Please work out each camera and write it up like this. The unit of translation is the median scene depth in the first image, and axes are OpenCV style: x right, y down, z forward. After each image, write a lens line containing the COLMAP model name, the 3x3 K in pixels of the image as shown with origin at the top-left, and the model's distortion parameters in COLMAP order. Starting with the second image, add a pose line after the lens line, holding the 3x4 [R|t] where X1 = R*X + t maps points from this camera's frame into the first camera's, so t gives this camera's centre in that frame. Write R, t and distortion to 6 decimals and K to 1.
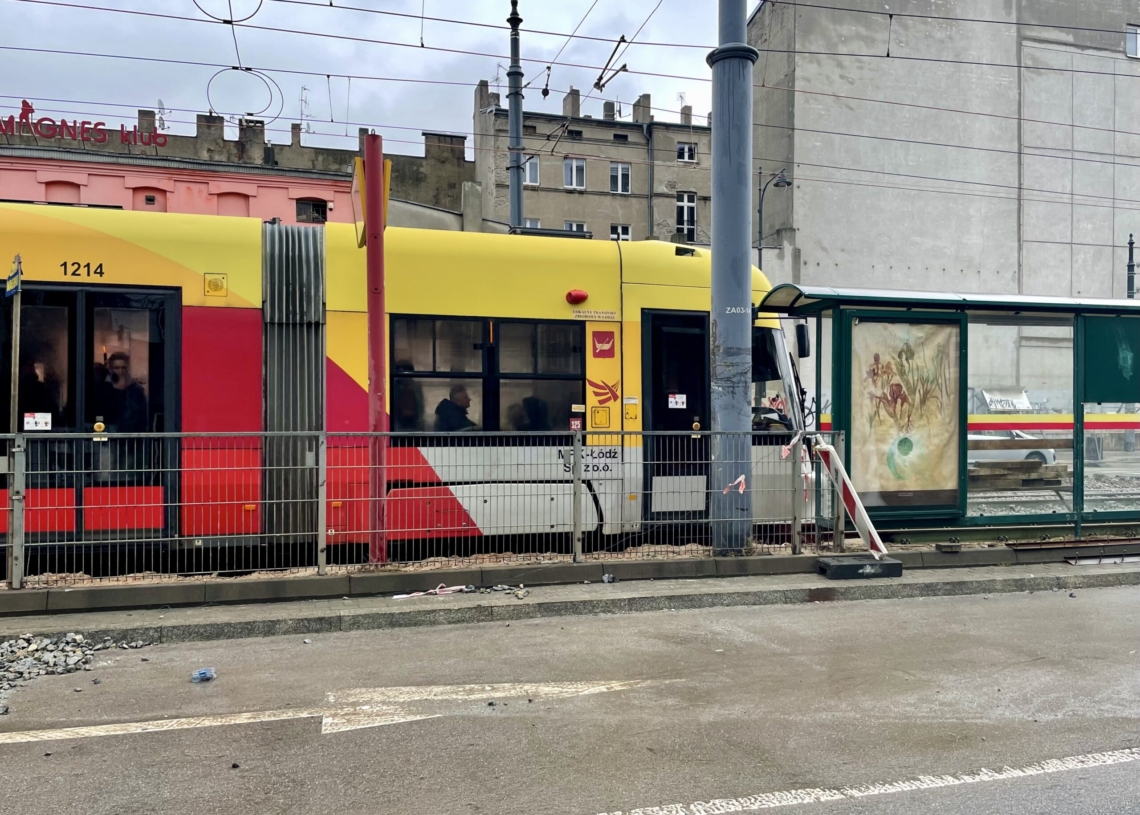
lens RADIAL K [[919.4, 0, 579.7], [0, 919.4, 423.4], [0, 0, 1]] dist [0.086555, -0.105473]
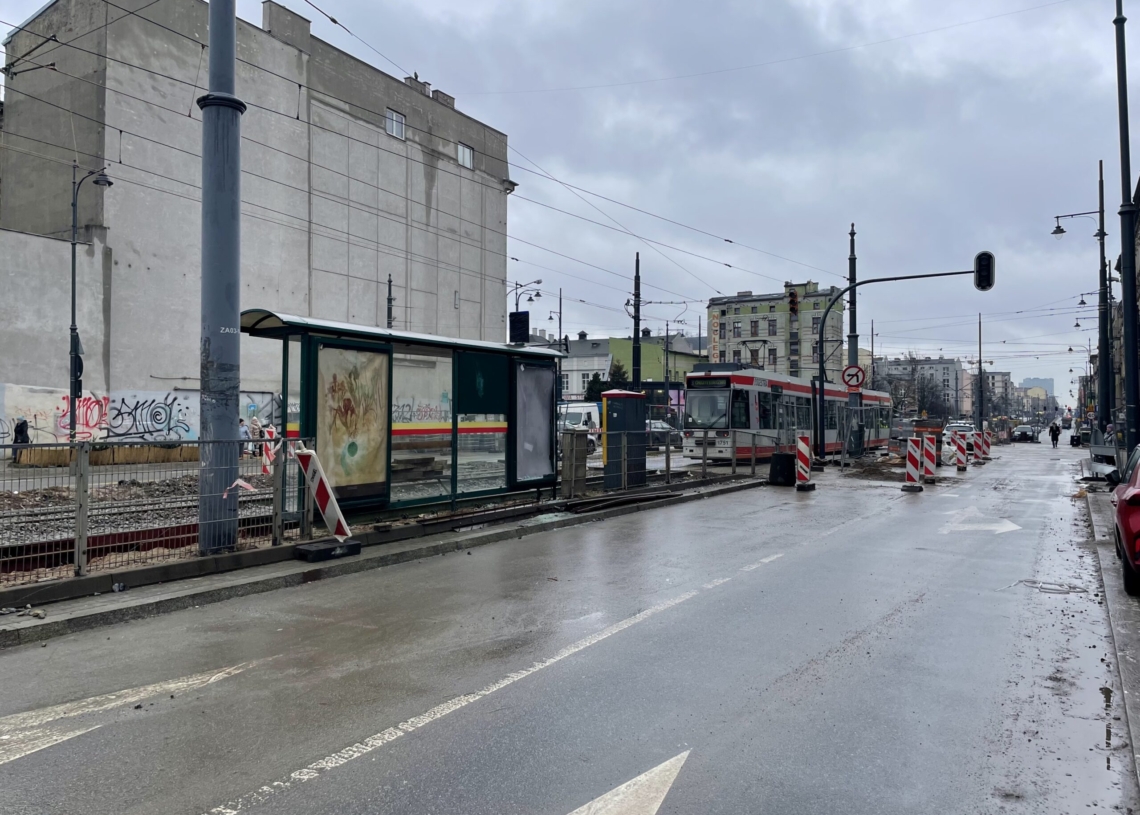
lens RADIAL K [[866.6, 0, 558.5], [0, 866.6, 395.5], [0, 0, 1]] dist [0.092096, -0.116004]
pose [[0.723745, 0.021726, 0.689725, -0.252733], [-0.001204, 0.999542, -0.030222, -0.011818], [-0.690066, 0.021043, 0.723440, -0.034875]]
